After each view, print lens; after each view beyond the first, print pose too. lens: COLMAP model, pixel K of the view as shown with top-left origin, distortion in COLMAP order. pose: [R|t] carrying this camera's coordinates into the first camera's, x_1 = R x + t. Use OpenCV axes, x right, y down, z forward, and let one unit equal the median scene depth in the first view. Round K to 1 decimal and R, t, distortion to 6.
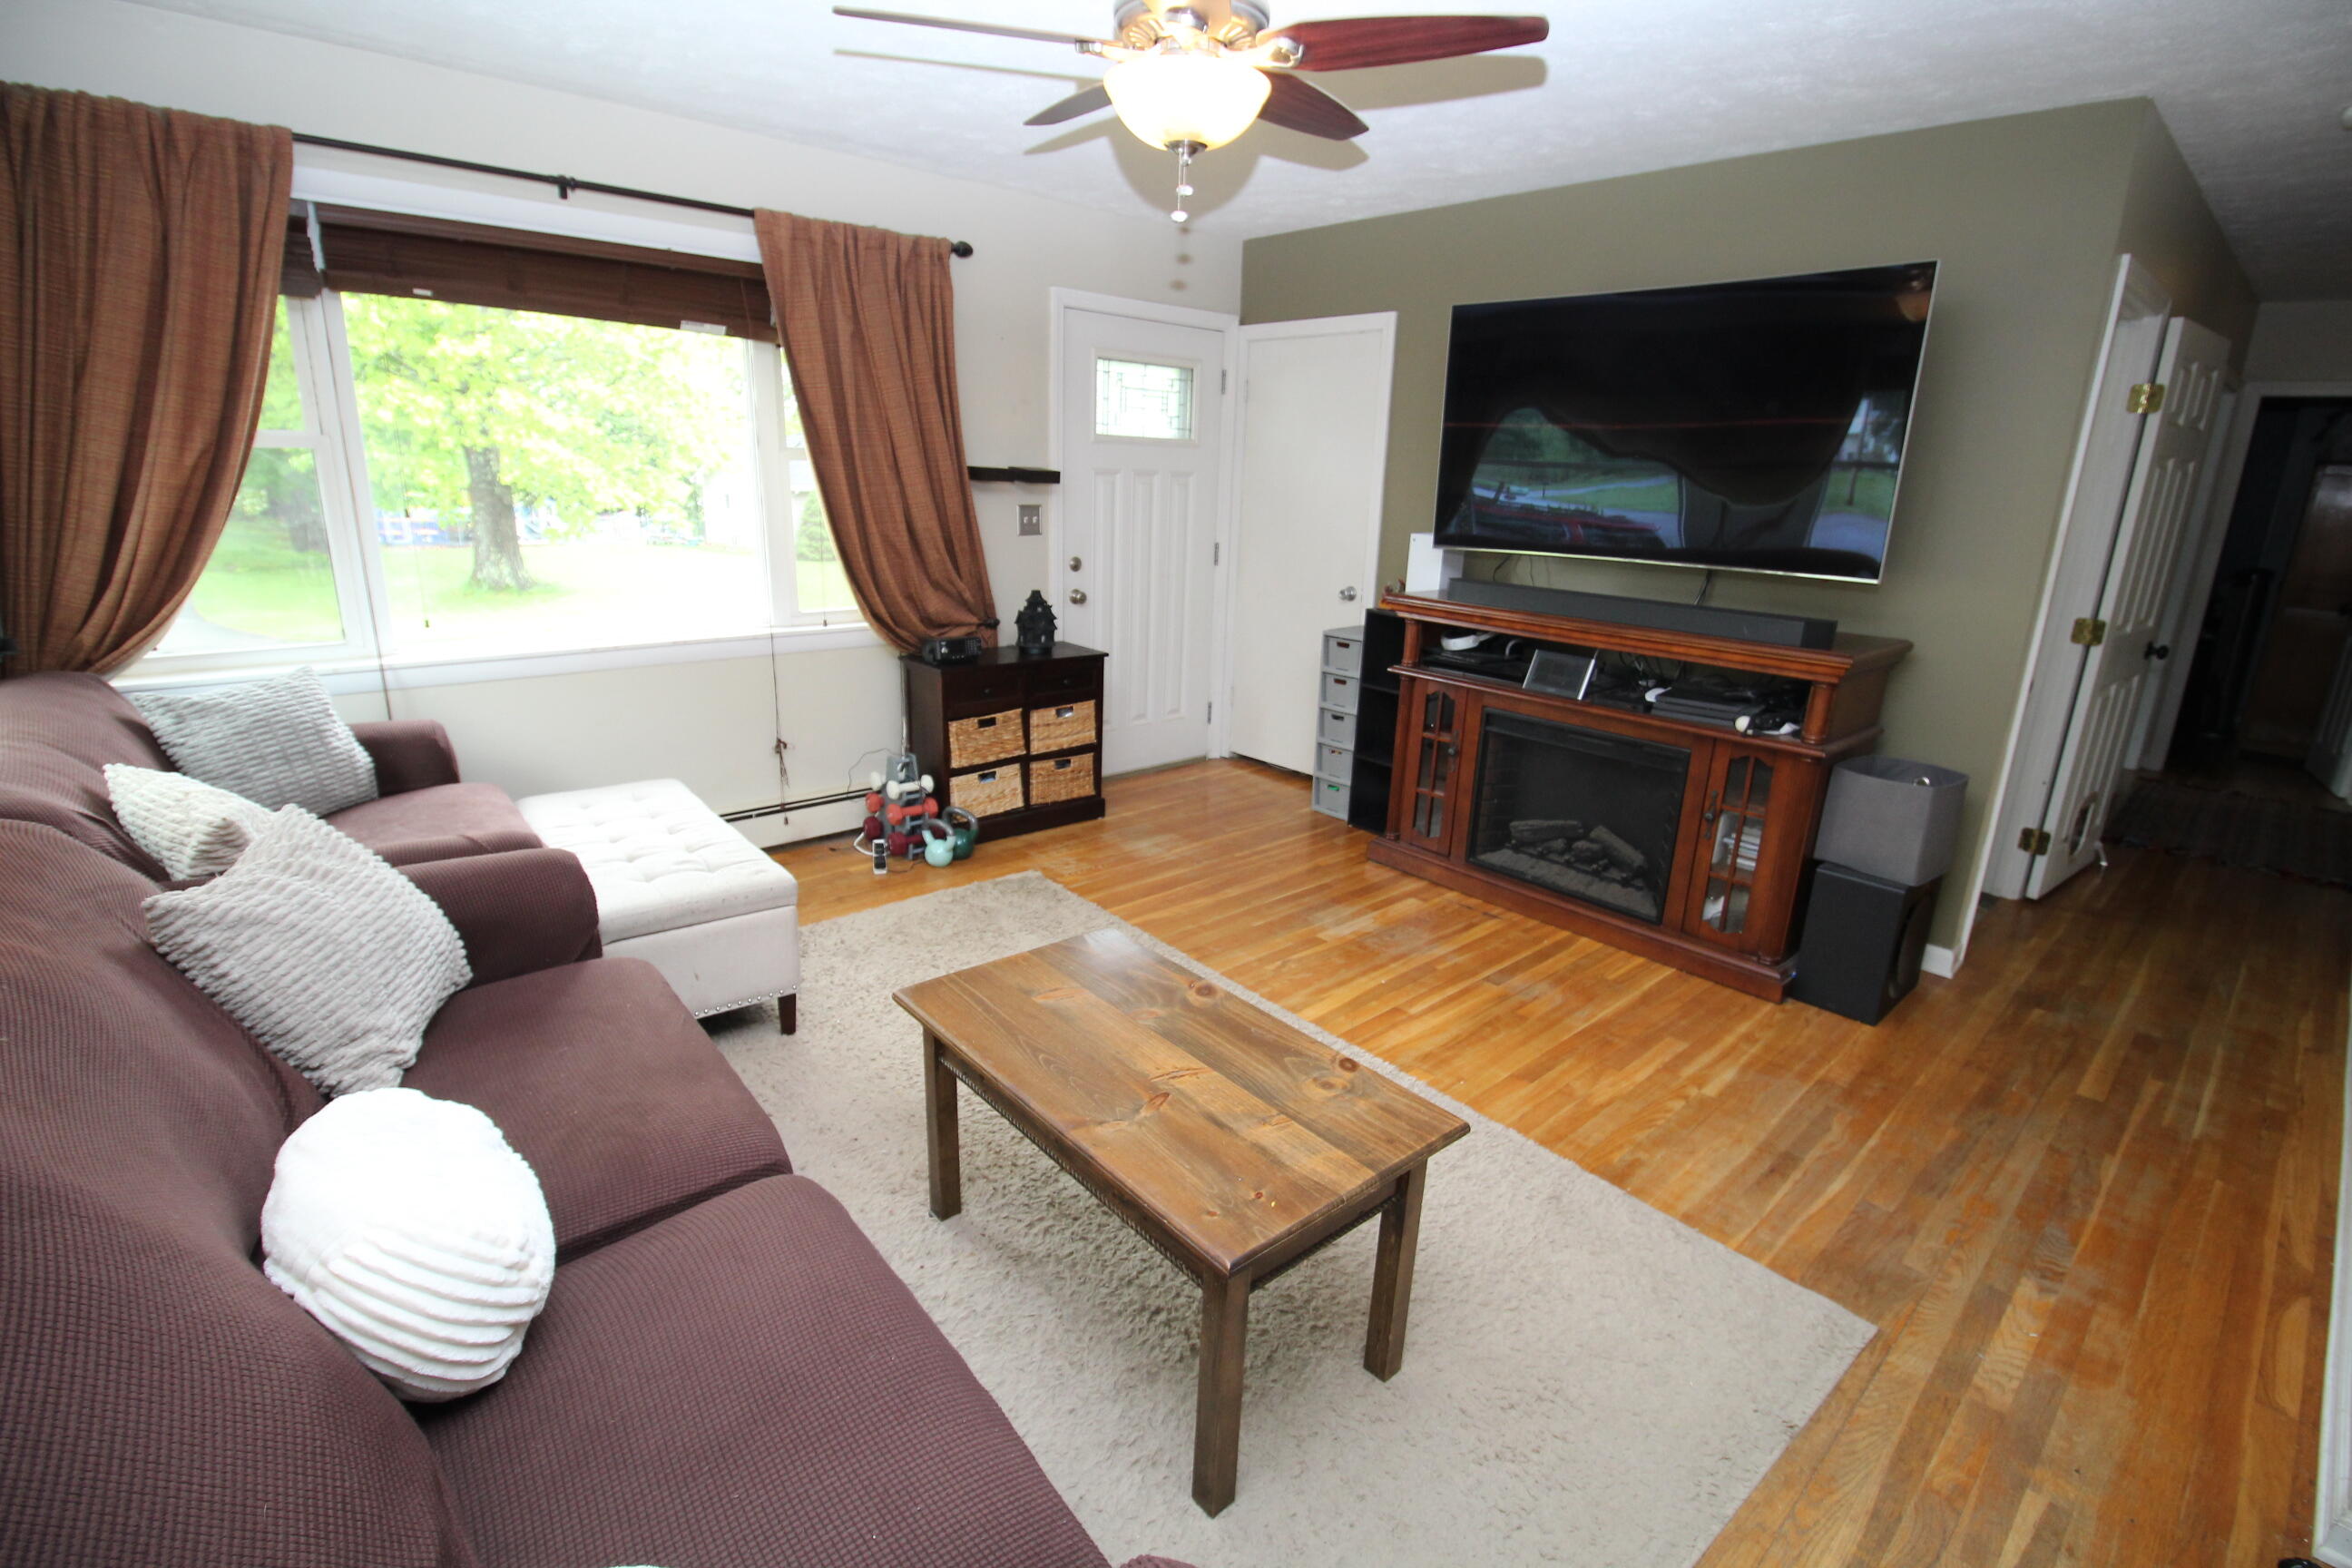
lens RADIAL K [[1086.8, 0, 1162.3], [0, 1086.8, 761.9], [0, 0, 1]] dist [-0.000733, -0.012648]
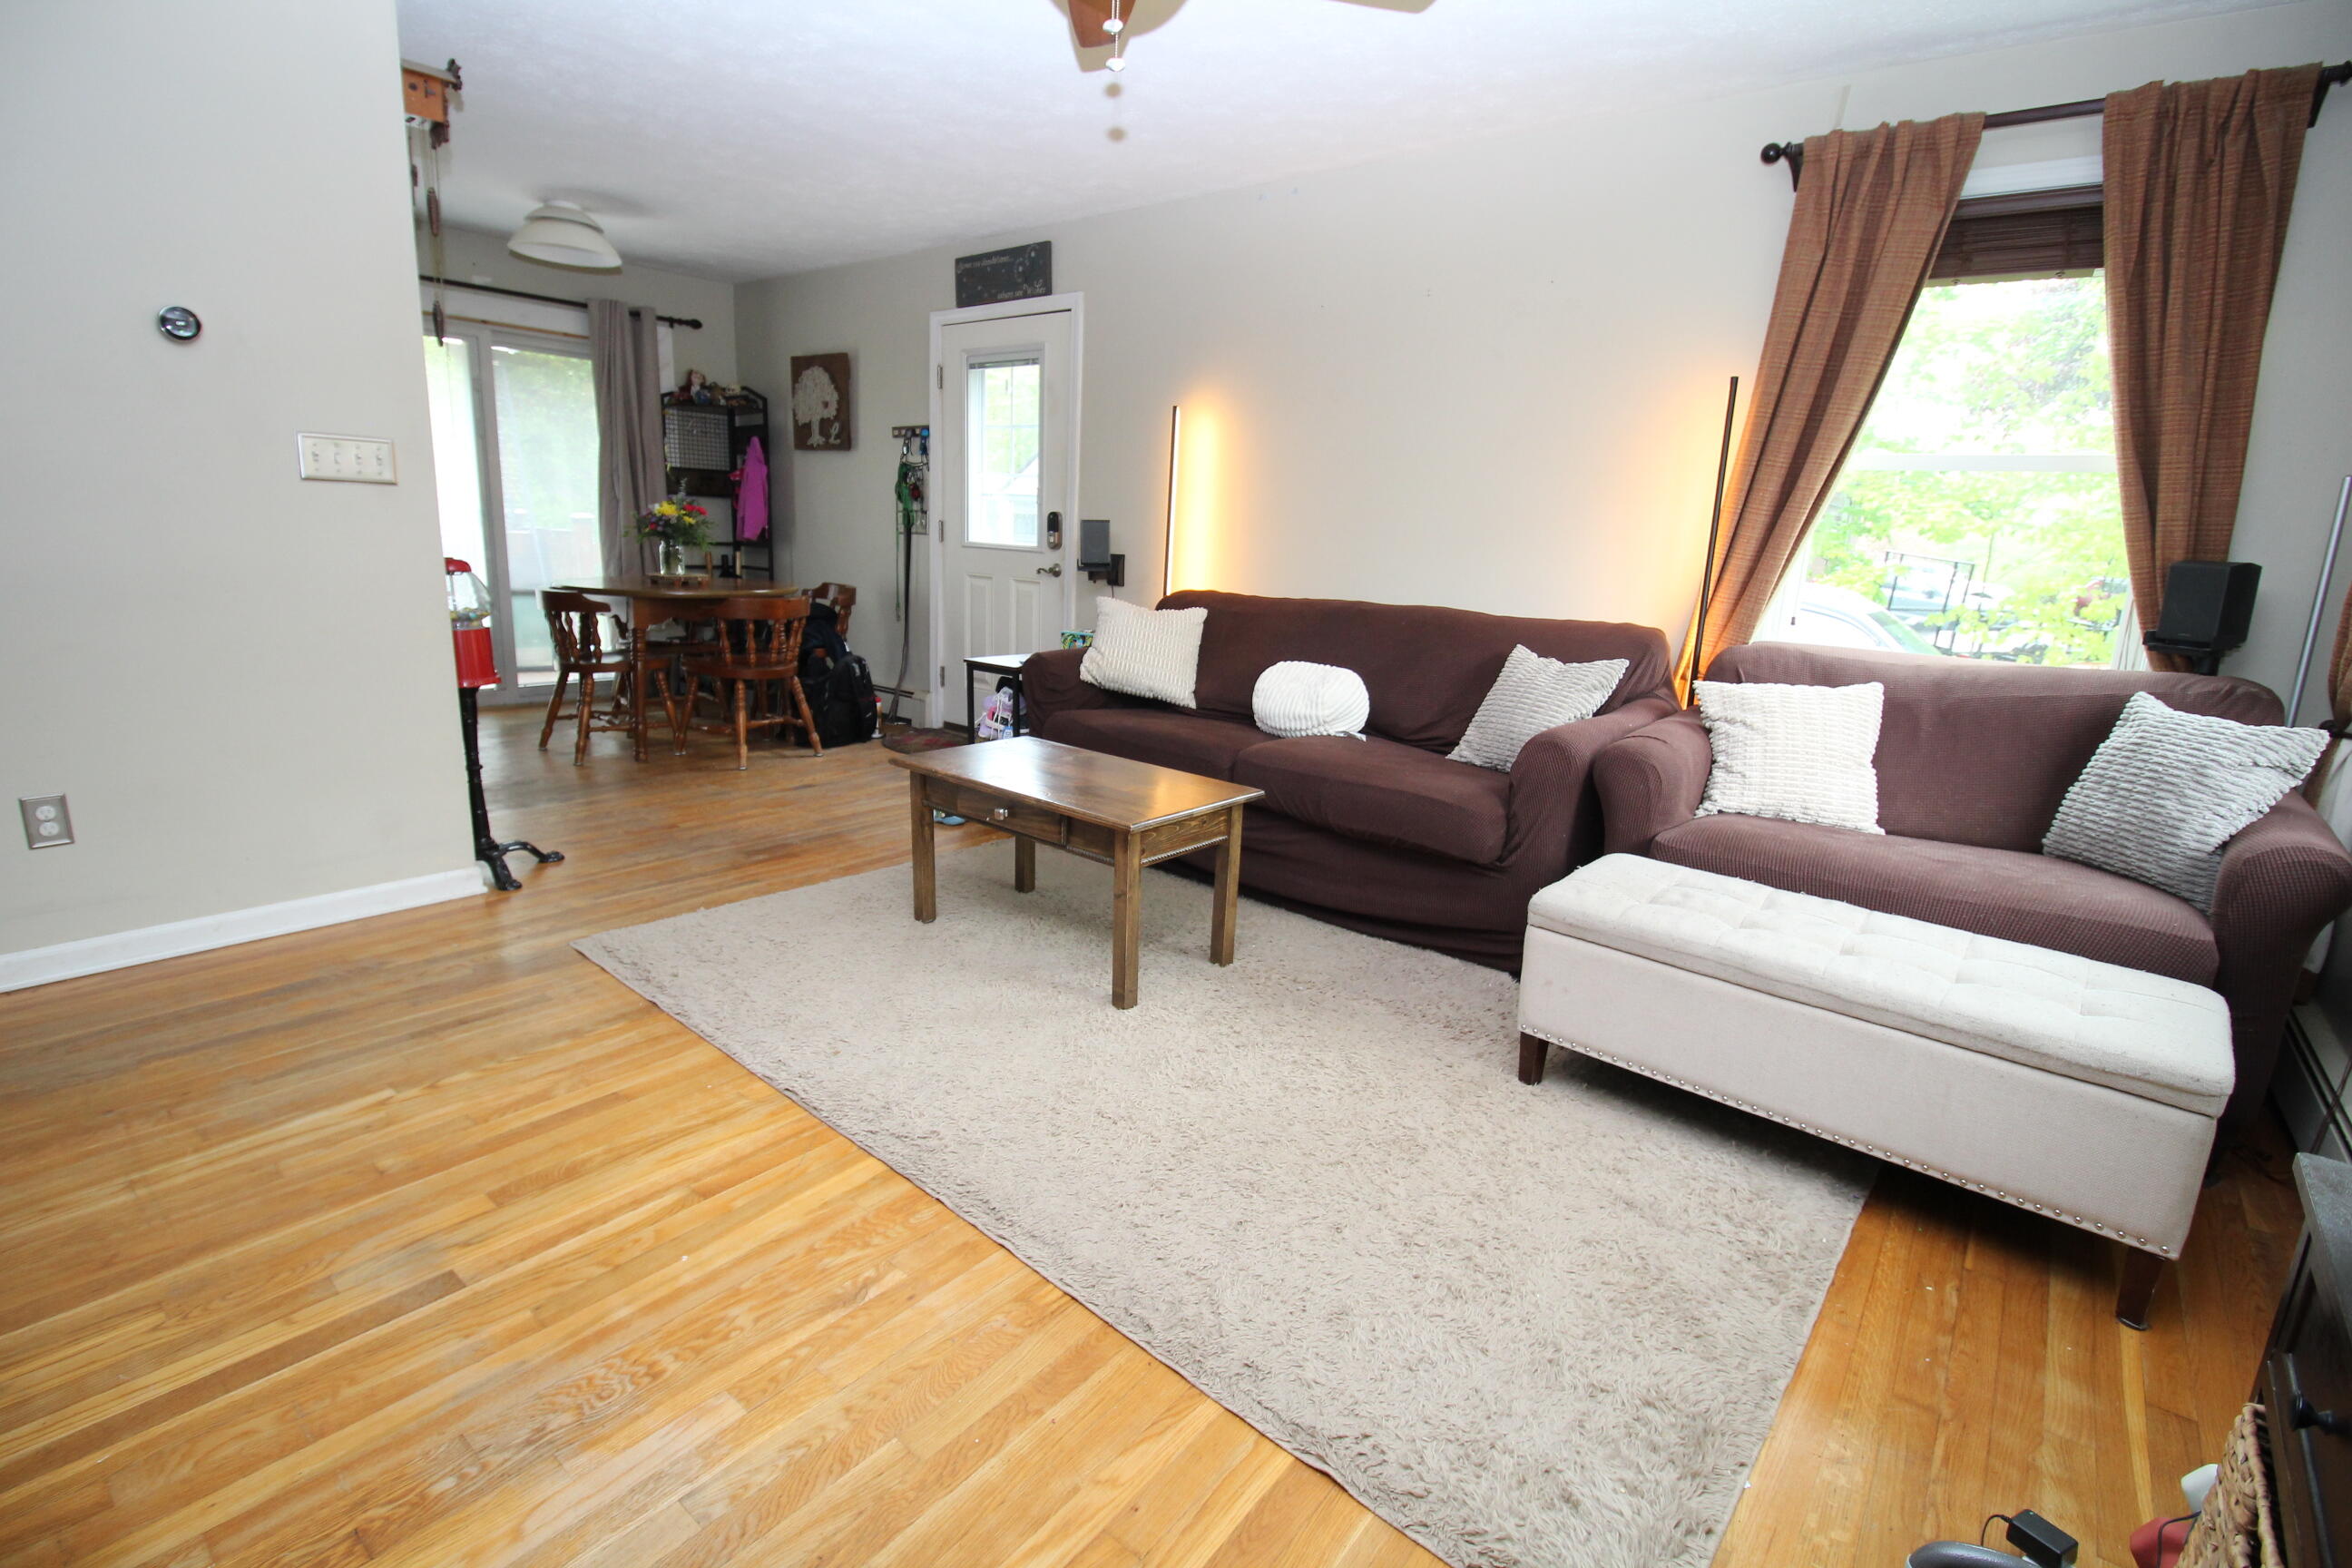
lens RADIAL K [[1086.8, 0, 1162.3], [0, 1086.8, 761.9], [0, 0, 1]] dist [-0.000733, -0.012648]
pose [[-0.985467, -0.030805, -0.167051, 0.067302], [-0.104092, 0.886659, 0.450555, -0.269798], [0.134238, 0.461396, -0.876980, 1.360887]]
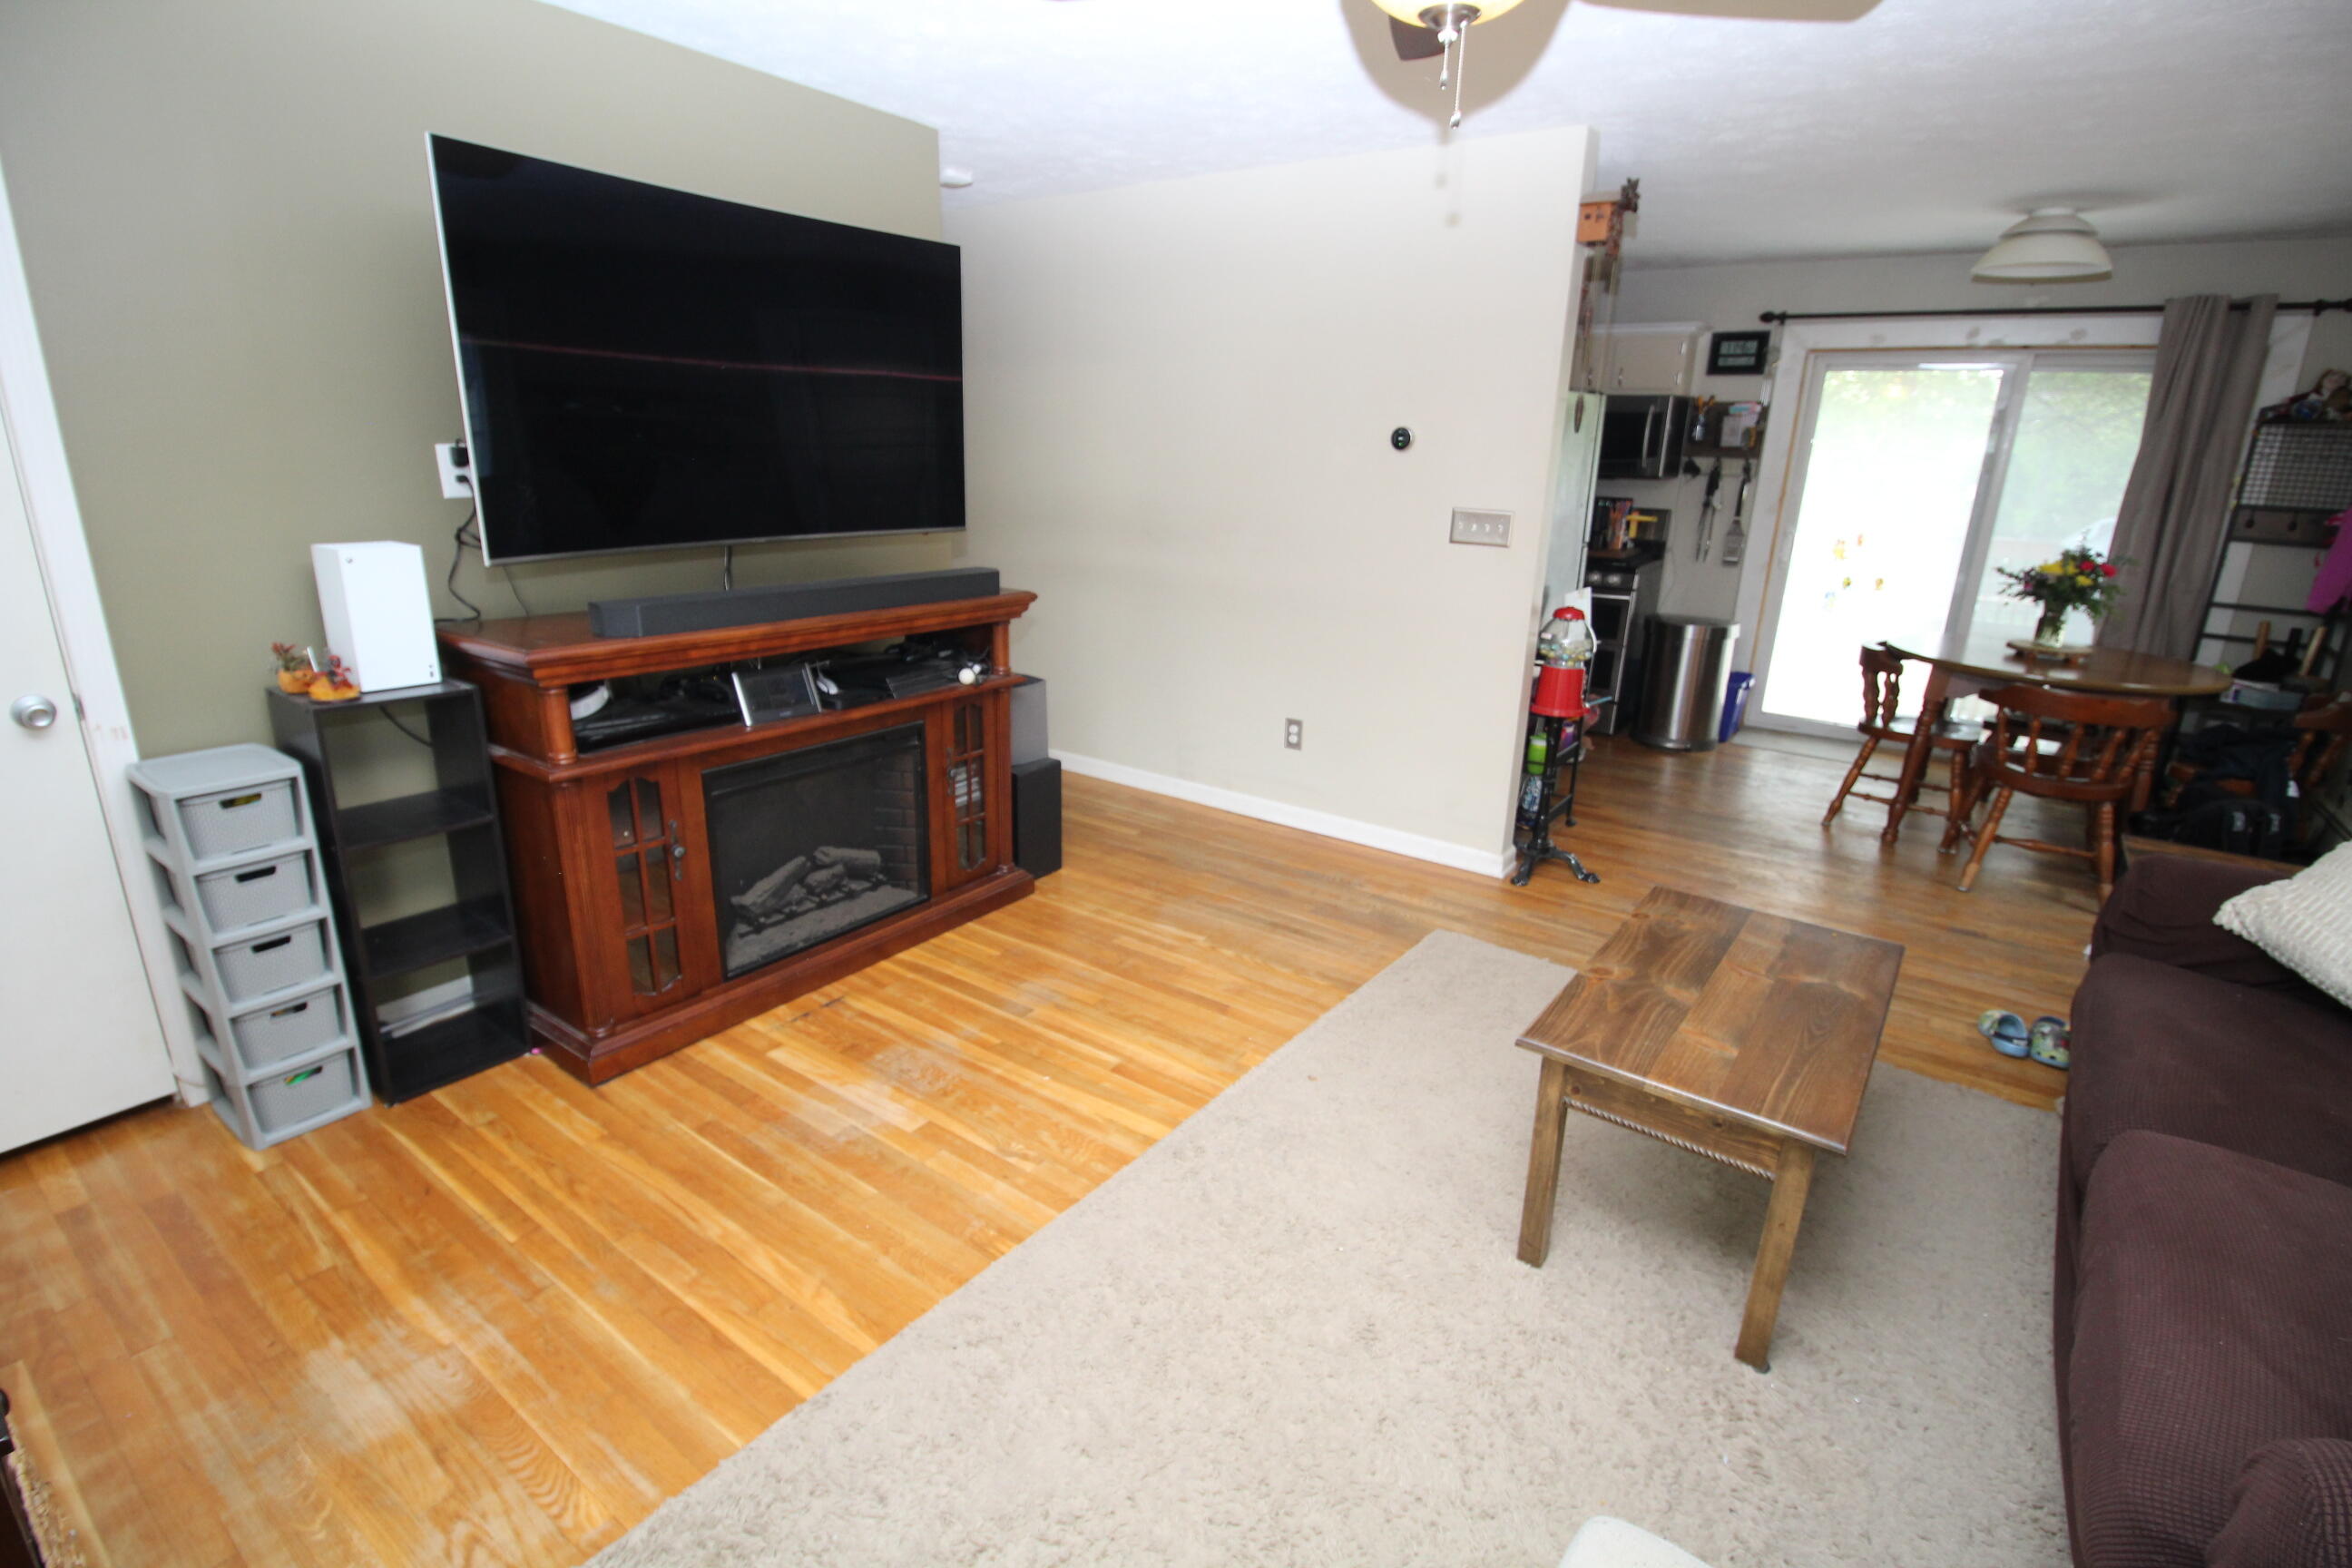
lens RADIAL K [[1086.8, 0, 1162.3], [0, 1086.8, 761.9], [0, 0, 1]] dist [-0.000733, -0.012648]
pose [[-0.220784, -0.299621, 0.928161, -0.494052], [0.221687, 0.911320, 0.346917, -0.273383], [-0.949794, 0.282354, -0.134783, 0.946229]]
